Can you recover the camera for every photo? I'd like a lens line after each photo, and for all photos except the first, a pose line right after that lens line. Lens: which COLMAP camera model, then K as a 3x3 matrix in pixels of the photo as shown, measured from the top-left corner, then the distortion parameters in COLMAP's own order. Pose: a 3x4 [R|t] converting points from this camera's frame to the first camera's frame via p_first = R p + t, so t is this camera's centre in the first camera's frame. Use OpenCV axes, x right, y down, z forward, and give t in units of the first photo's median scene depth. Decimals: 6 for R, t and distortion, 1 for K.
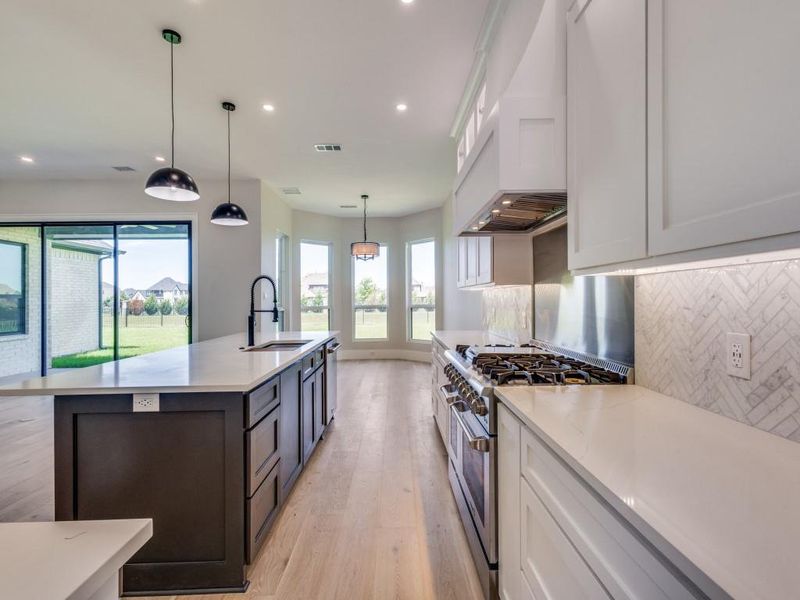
lens RADIAL K [[366.4, 0, 401.3], [0, 366.4, 297.9], [0, 0, 1]] dist [0.003787, 0.000541]
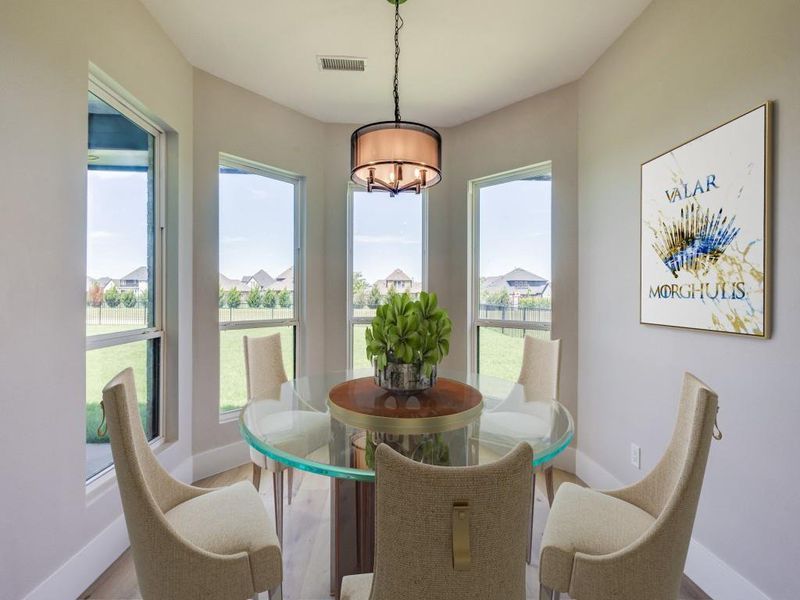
lens RADIAL K [[366.4, 0, 401.3], [0, 366.4, 297.9], [0, 0, 1]] dist [0.003787, 0.000541]
pose [[0.999111, 0.019916, 0.037168, -0.124430], [-0.020398, 0.999712, 0.012652, -0.017924], [-0.036905, -0.013399, 0.999229, 0.819808]]
